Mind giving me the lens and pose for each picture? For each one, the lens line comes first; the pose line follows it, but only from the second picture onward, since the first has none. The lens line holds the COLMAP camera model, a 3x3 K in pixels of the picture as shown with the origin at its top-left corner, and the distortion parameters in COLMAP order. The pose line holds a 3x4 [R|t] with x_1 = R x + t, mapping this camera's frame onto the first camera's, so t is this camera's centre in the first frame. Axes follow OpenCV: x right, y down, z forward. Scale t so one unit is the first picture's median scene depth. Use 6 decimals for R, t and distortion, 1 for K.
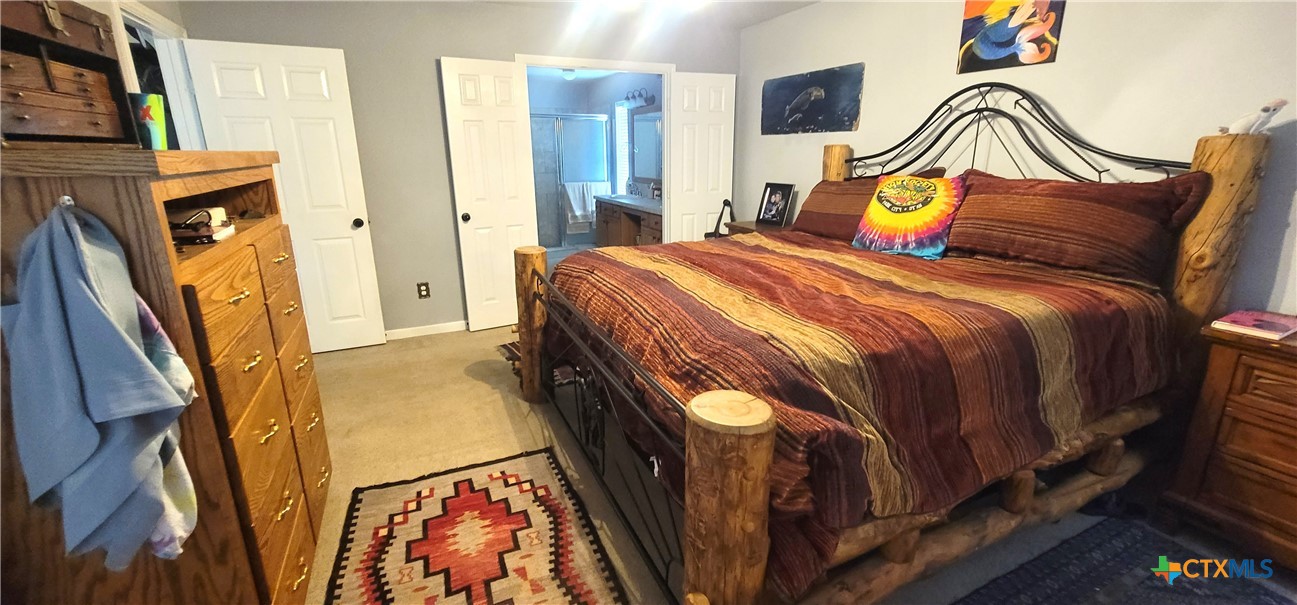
lens RADIAL K [[528.8, 0, 654.3], [0, 528.8, 297.6], [0, 0, 1]] dist [-0.007476, 0.001472]
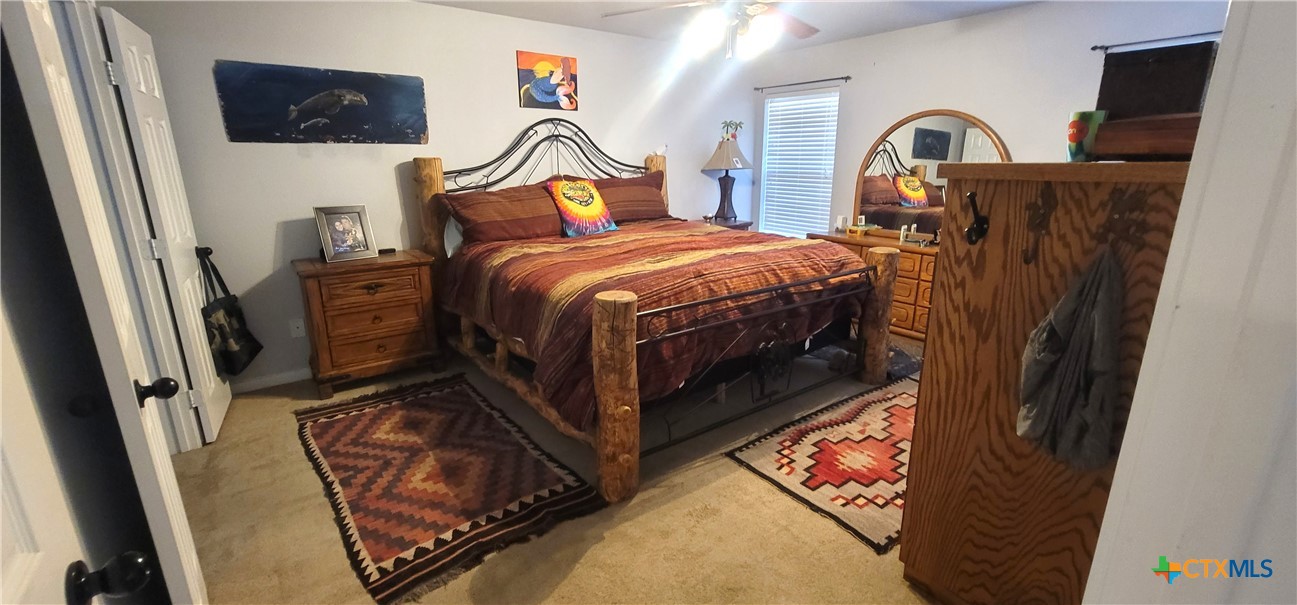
lens RADIAL K [[528.8, 0, 651.9], [0, 528.8, 300.8], [0, 0, 1]] dist [-0.007476, 0.001472]
pose [[-0.210717, -0.250168, 0.944994, -1.091401], [0.265560, 0.915696, 0.301627, -0.342804], [-0.940785, 0.314510, -0.126518, 1.207569]]
